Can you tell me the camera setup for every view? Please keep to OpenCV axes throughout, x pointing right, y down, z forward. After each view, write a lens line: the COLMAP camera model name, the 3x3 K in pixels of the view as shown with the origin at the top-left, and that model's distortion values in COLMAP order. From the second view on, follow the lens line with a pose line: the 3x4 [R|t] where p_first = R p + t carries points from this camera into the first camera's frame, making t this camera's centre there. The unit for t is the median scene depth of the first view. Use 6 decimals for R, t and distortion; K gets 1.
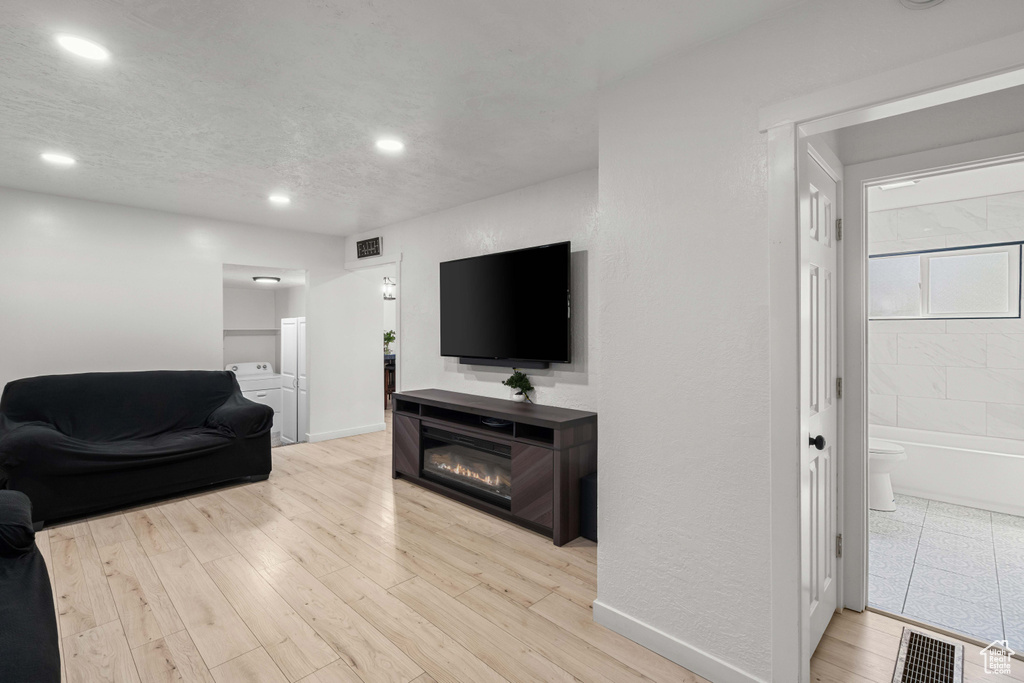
lens RADIAL K [[471.8, 0, 513.5], [0, 471.8, 326.4], [0, 0, 1]] dist [0.001513, 0.000024]
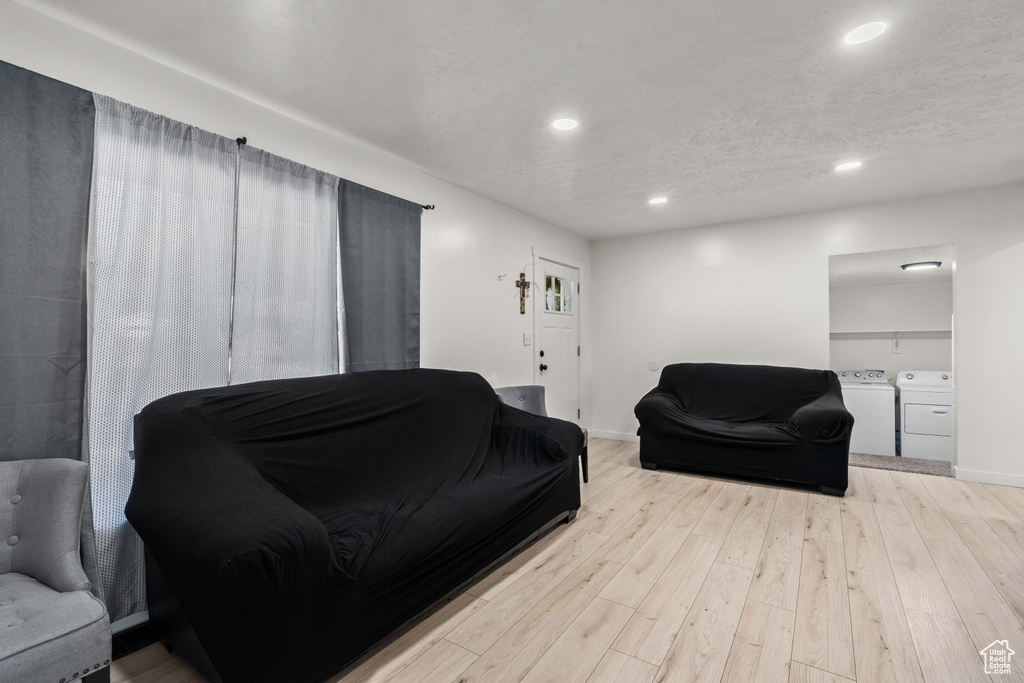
lens RADIAL K [[468.0, 0, 516.3], [0, 468.0, 337.9], [0, 0, 1]] dist [0.001276, -0.000118]
pose [[0.169088, -0.012469, -0.985522, 0.279759], [0.008831, 0.999899, -0.011136, 0.050154], [0.985561, -0.006820, 0.169181, 0.346475]]
